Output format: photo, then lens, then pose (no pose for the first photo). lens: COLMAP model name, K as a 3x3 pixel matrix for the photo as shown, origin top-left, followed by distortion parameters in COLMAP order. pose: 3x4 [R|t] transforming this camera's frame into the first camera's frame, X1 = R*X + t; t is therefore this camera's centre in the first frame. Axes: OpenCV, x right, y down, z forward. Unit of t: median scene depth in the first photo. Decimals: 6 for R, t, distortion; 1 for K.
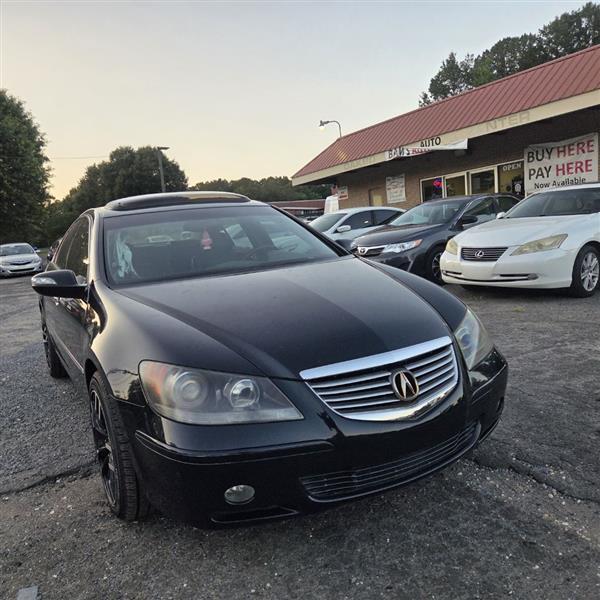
lens RADIAL K [[537.1, 0, 293.0], [0, 537.1, 308.9], [0, 0, 1]] dist [0.075404, -0.063016]
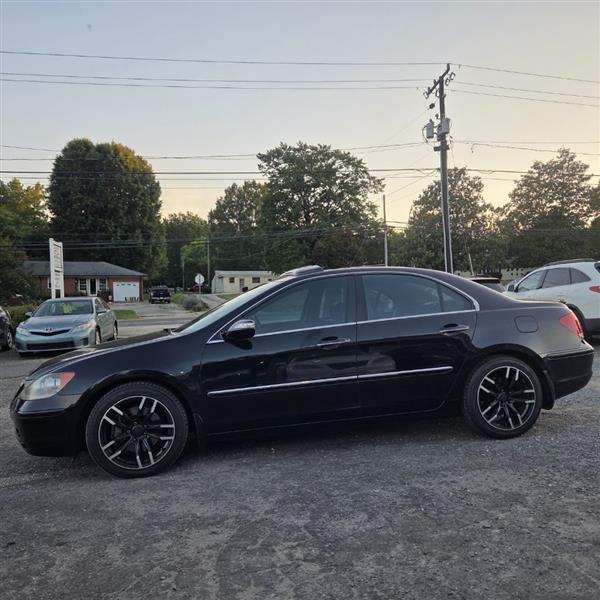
lens RADIAL K [[537.1, 0, 293.0], [0, 537.1, 311.8], [0, 0, 1]] dist [0.075404, -0.063016]
pose [[-0.302252, 0.114749, -0.946296, 0.279758], [-0.083562, 0.985717, 0.146219, -0.082329], [0.949558, 0.123270, -0.288347, 0.379103]]
